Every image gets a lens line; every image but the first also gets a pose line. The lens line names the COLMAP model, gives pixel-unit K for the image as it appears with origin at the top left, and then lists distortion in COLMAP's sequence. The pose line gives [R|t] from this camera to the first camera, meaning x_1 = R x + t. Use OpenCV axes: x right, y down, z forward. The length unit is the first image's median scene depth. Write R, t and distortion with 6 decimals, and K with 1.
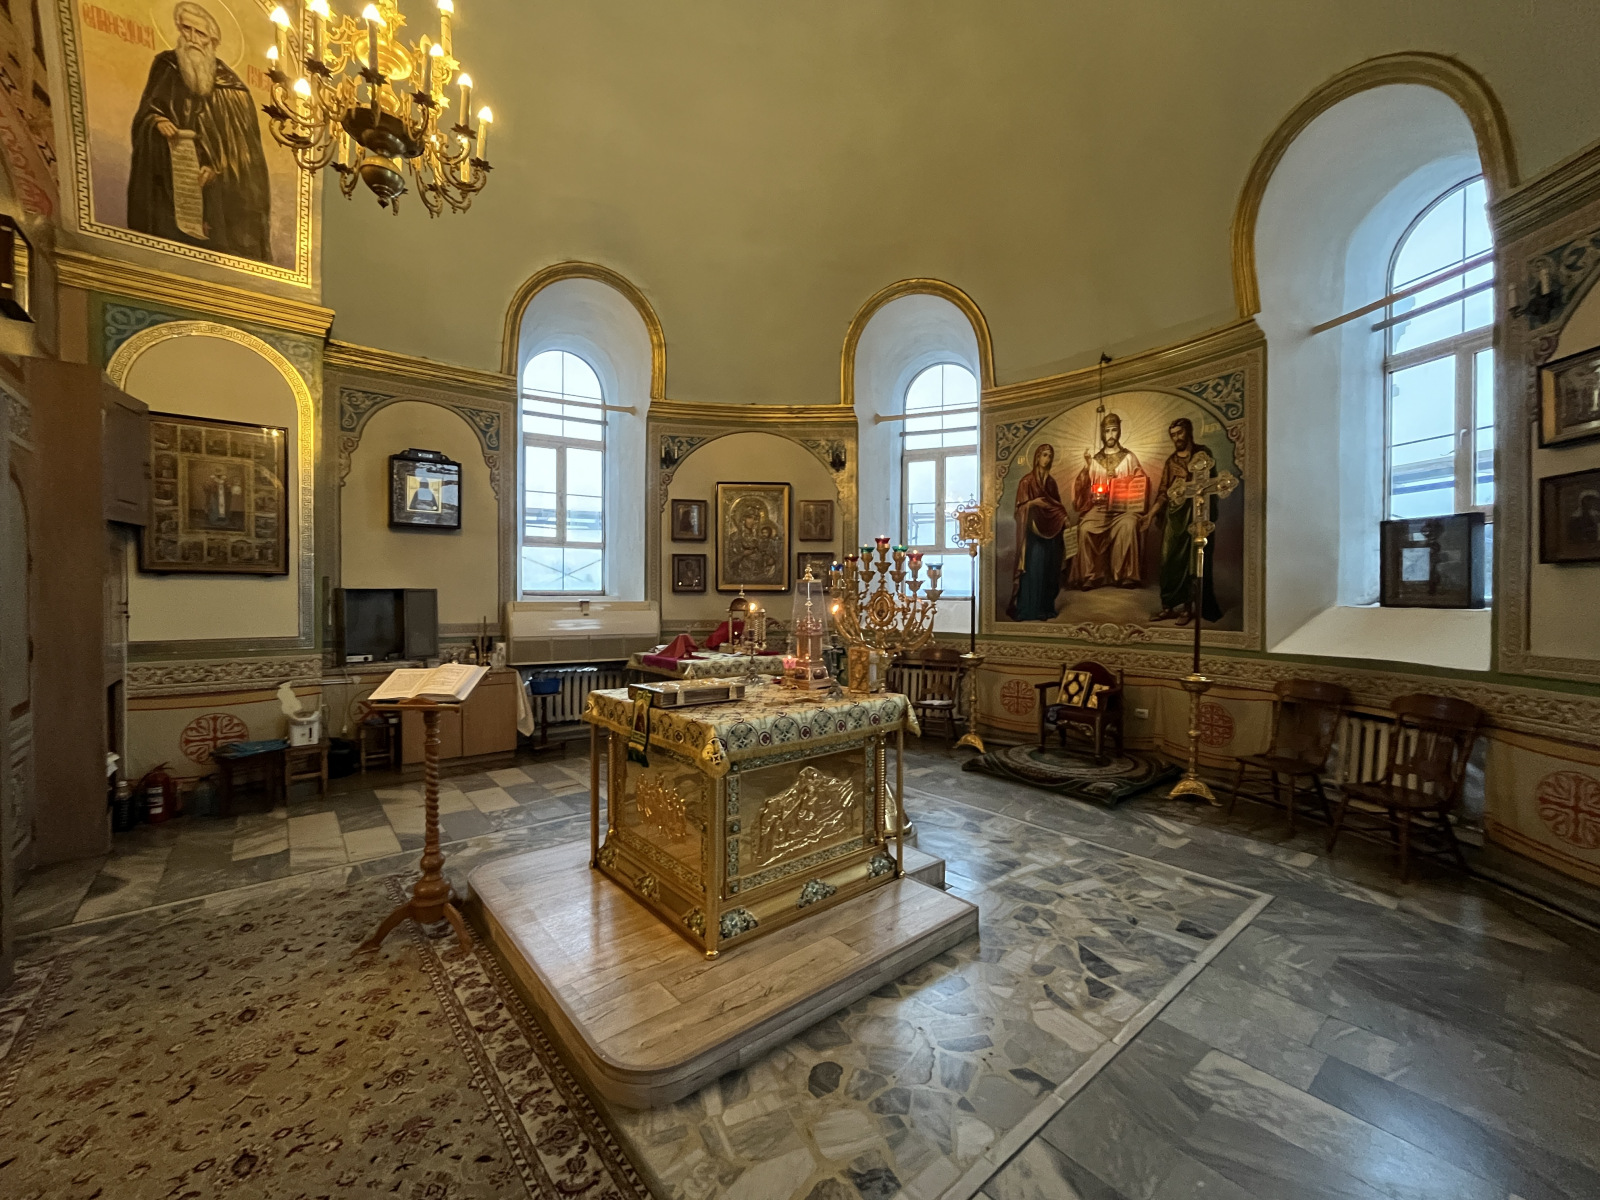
lens RADIAL K [[647.7, 0, 799.3], [0, 647.7, 602.0], [0, 0, 1]] dist [-0.011522, 0.000088]
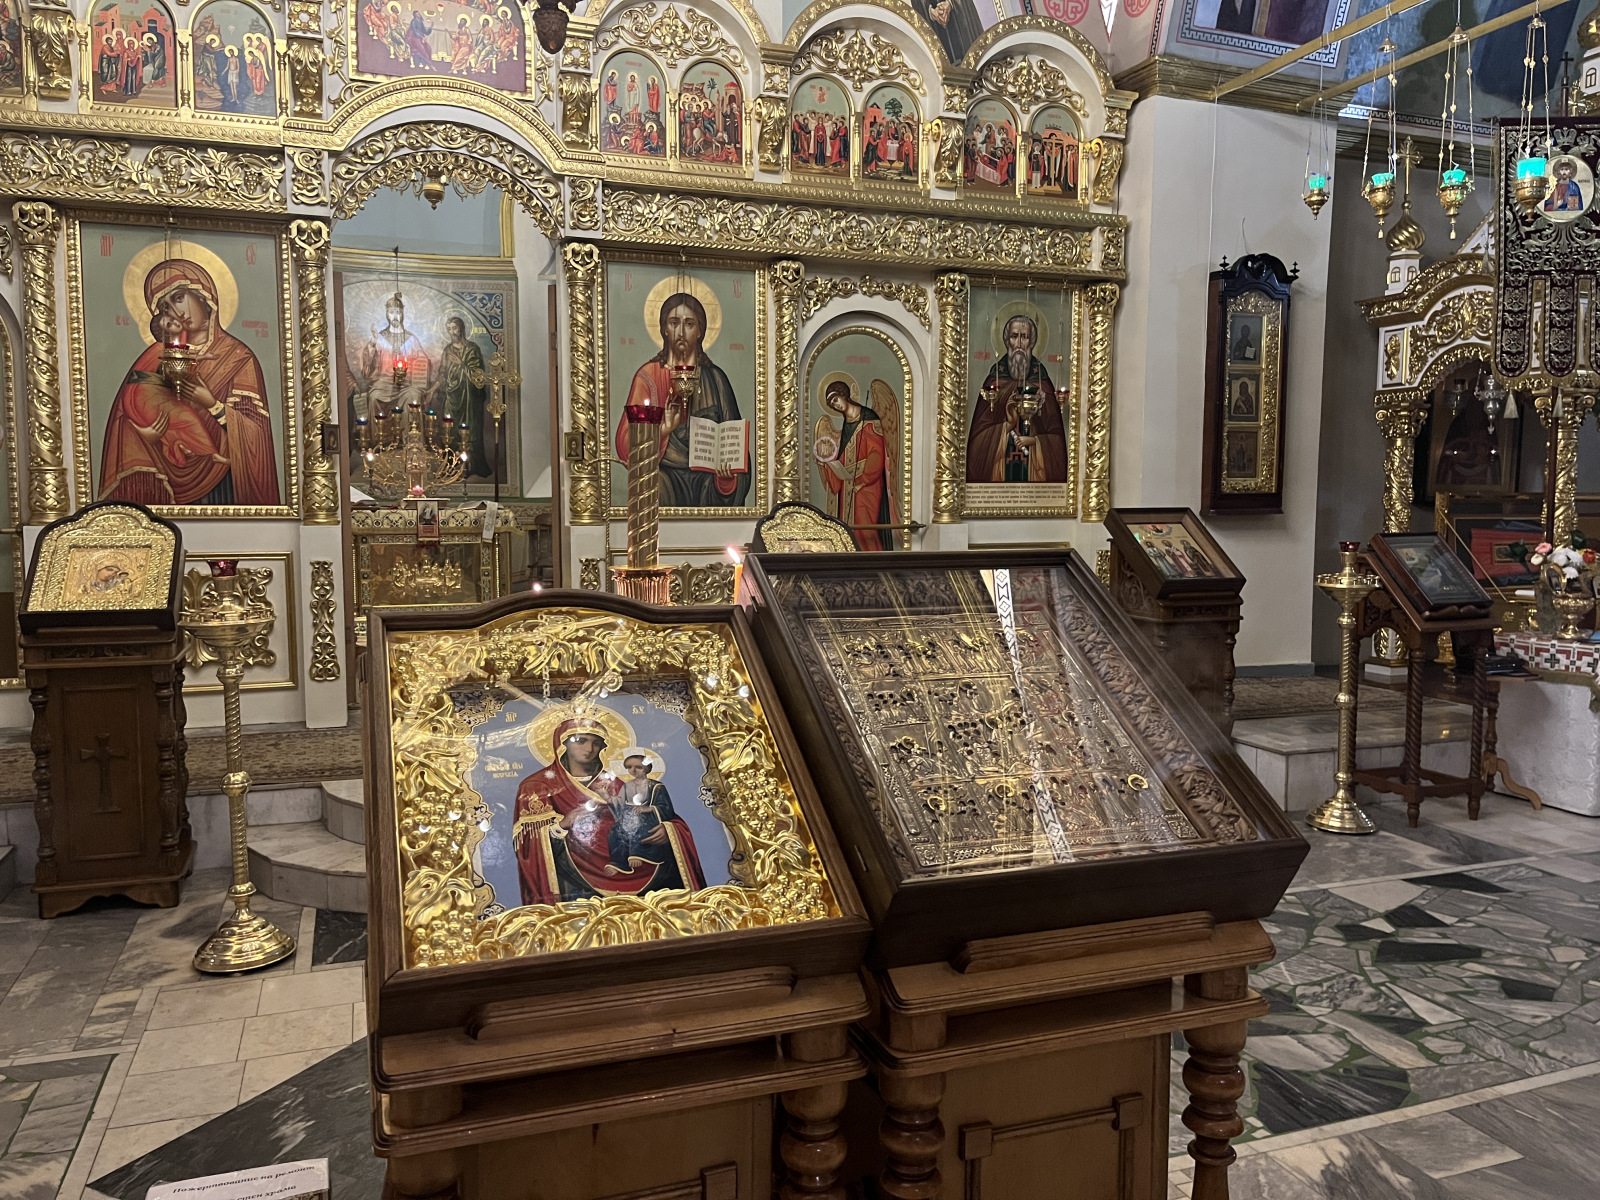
lens RADIAL K [[1211.1, 0, 794.4], [0, 1211.1, 601.9], [0, 0, 1]] dist [0.050957, -0.071901]
pose [[0.343448, -0.086737, 0.935158, -1.522798], [0.008792, 0.995980, 0.089149, 0.069376], [-0.939130, -0.022396, 0.342830, -0.481518]]
